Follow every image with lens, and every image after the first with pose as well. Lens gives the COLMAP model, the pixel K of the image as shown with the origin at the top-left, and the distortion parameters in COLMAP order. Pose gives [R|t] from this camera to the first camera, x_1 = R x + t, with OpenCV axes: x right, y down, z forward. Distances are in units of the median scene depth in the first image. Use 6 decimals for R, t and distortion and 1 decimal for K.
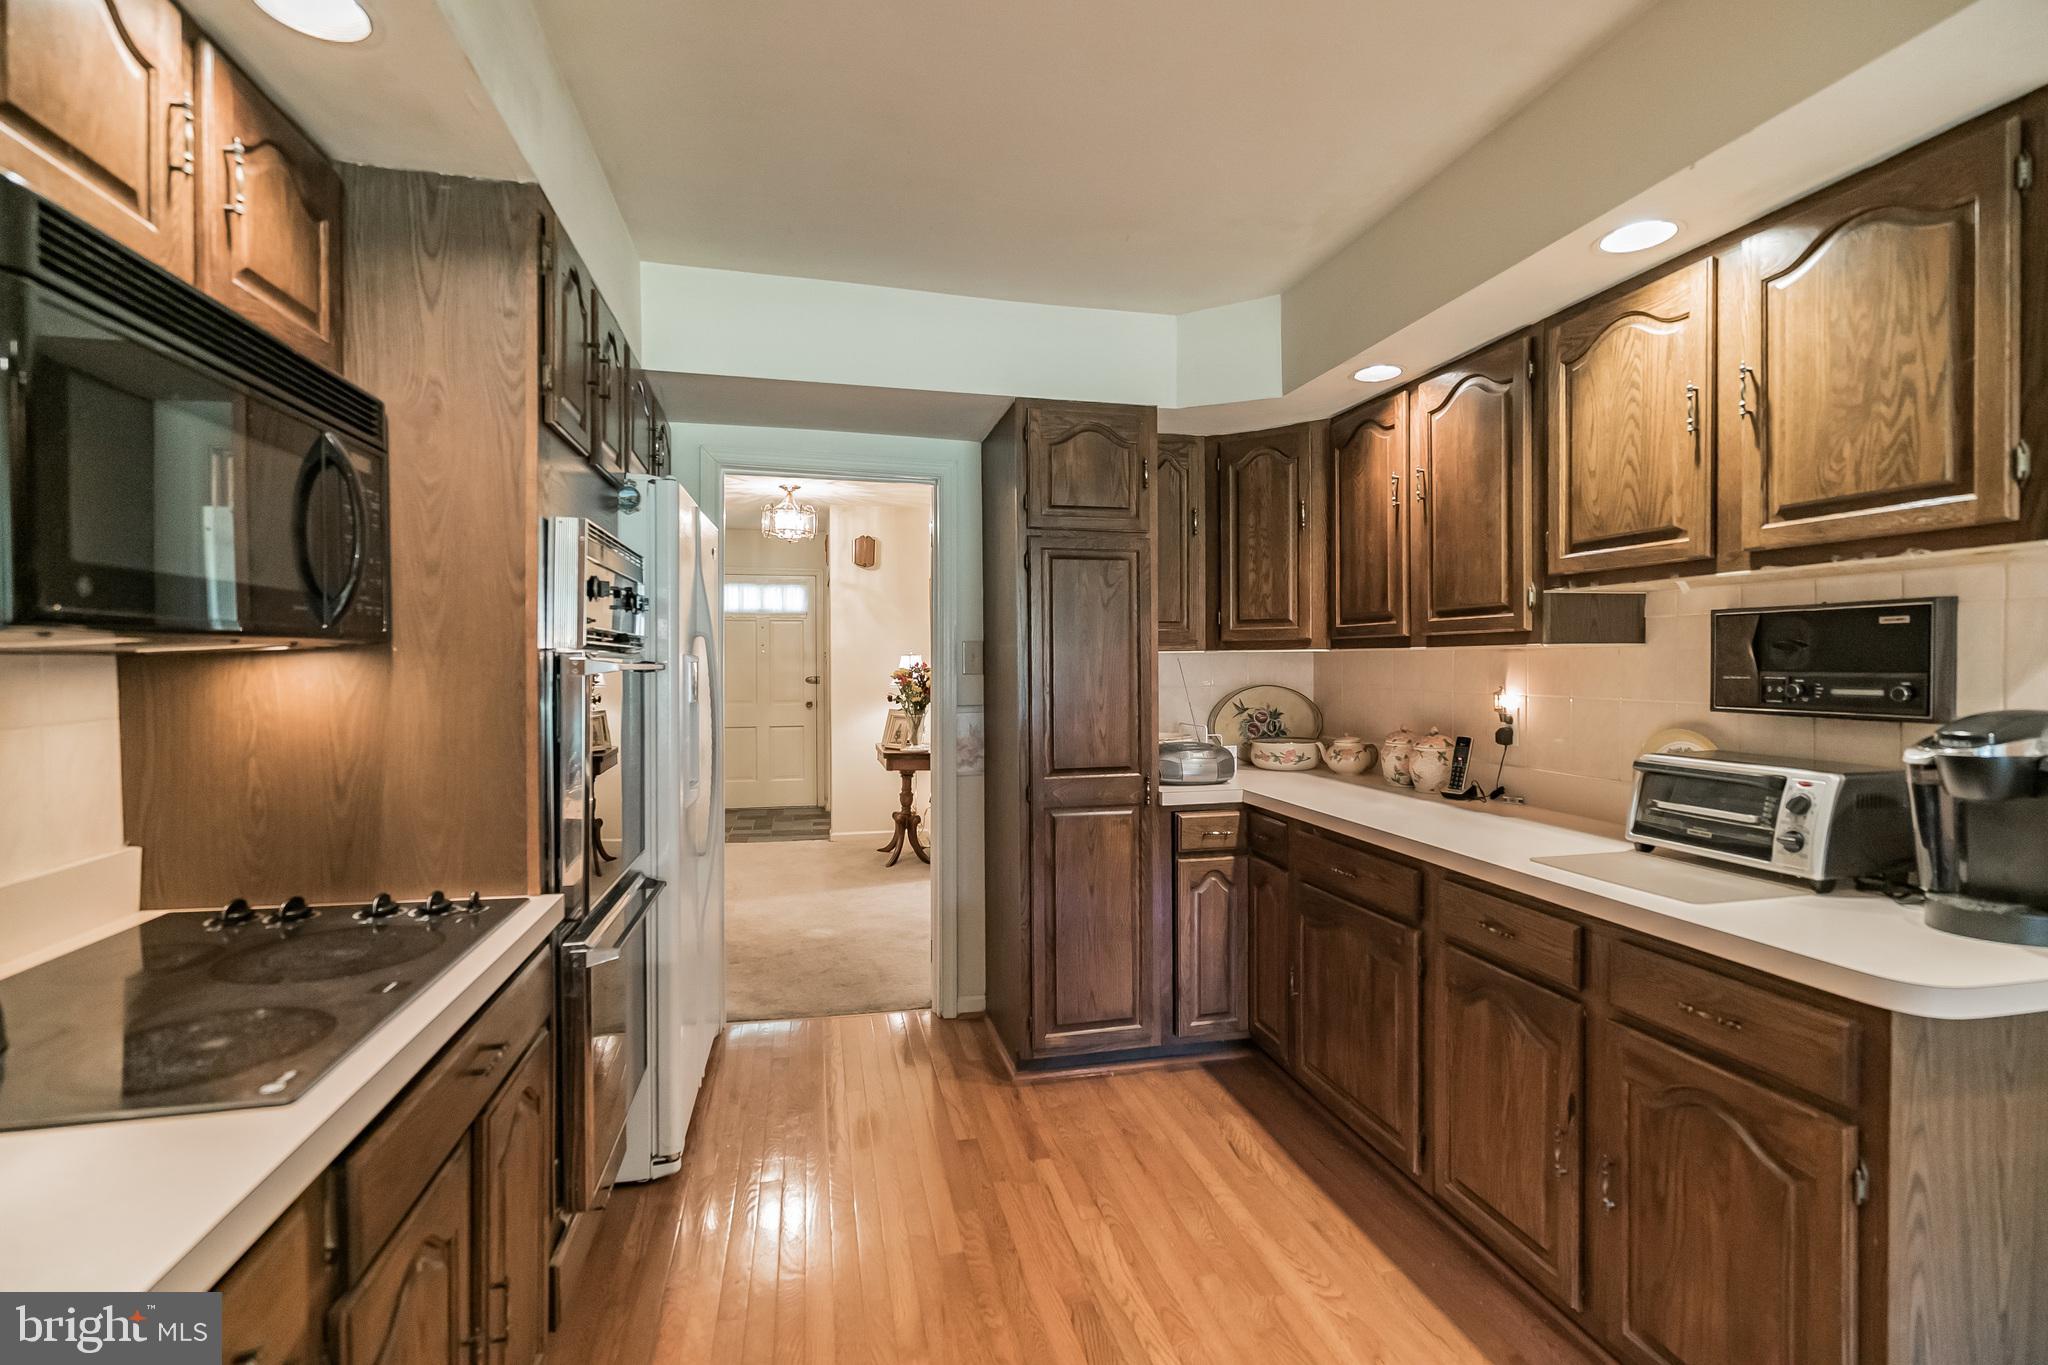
lens RADIAL K [[932.9, 0, 1023.1], [0, 932.9, 676.4], [0, 0, 1]] dist [-0.001211, -0.000023]
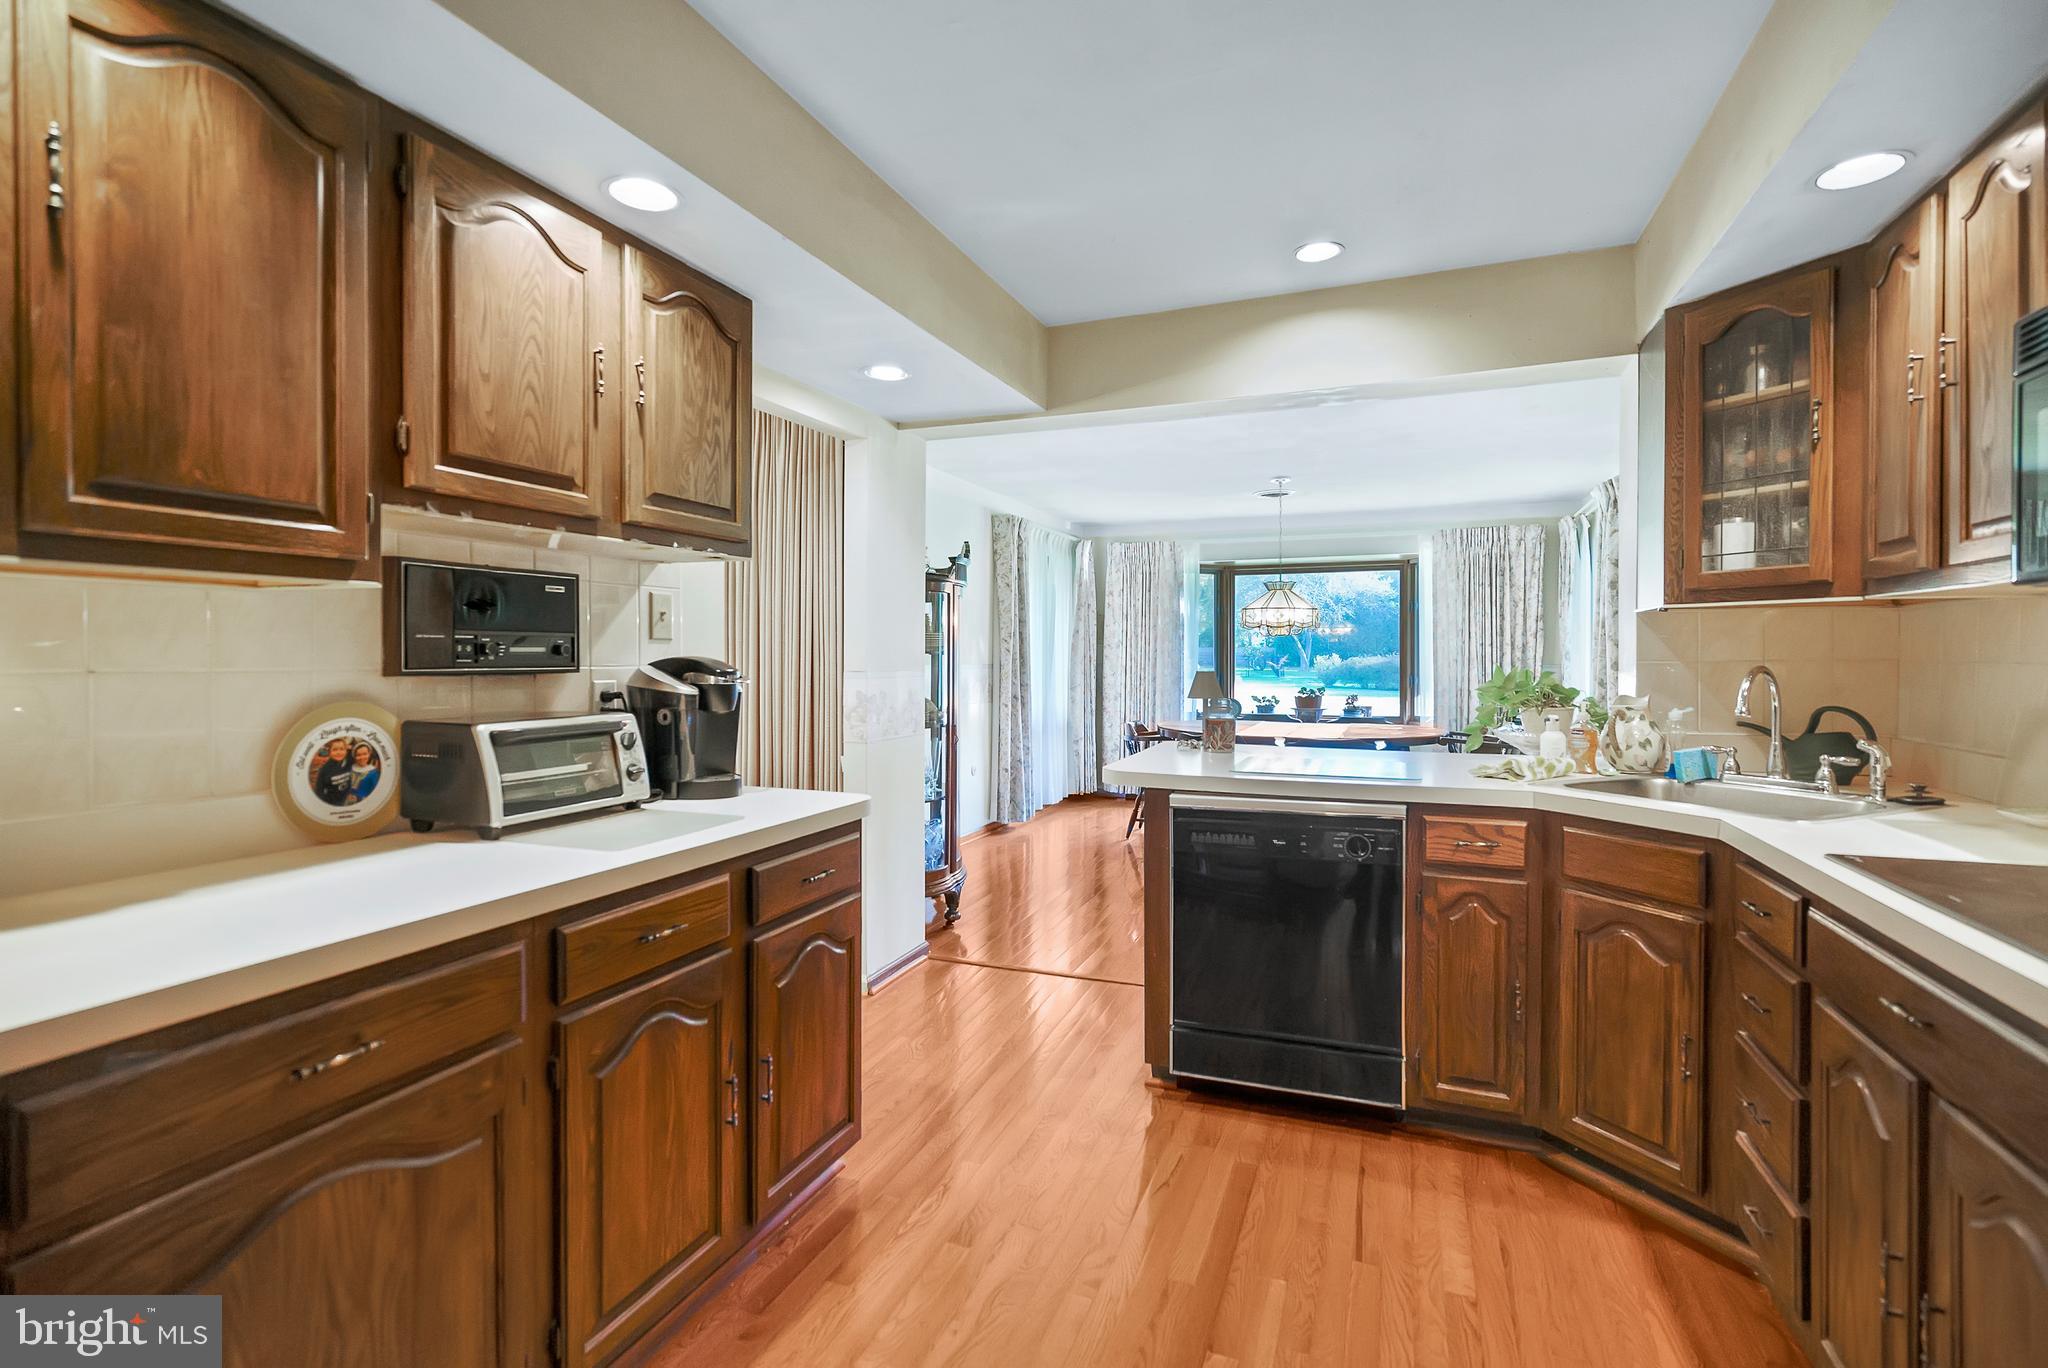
lens RADIAL K [[952.7, 0, 1012.0], [0, 952.7, 655.1], [0, 0, 1]] dist [-0.000026, 0.000019]
pose [[-0.814546, 0.001883, 0.580096, -0.235338], [0.008172, 0.999933, 0.008229, 0.017277], [-0.580042, 0.011443, -0.814506, 1.474745]]
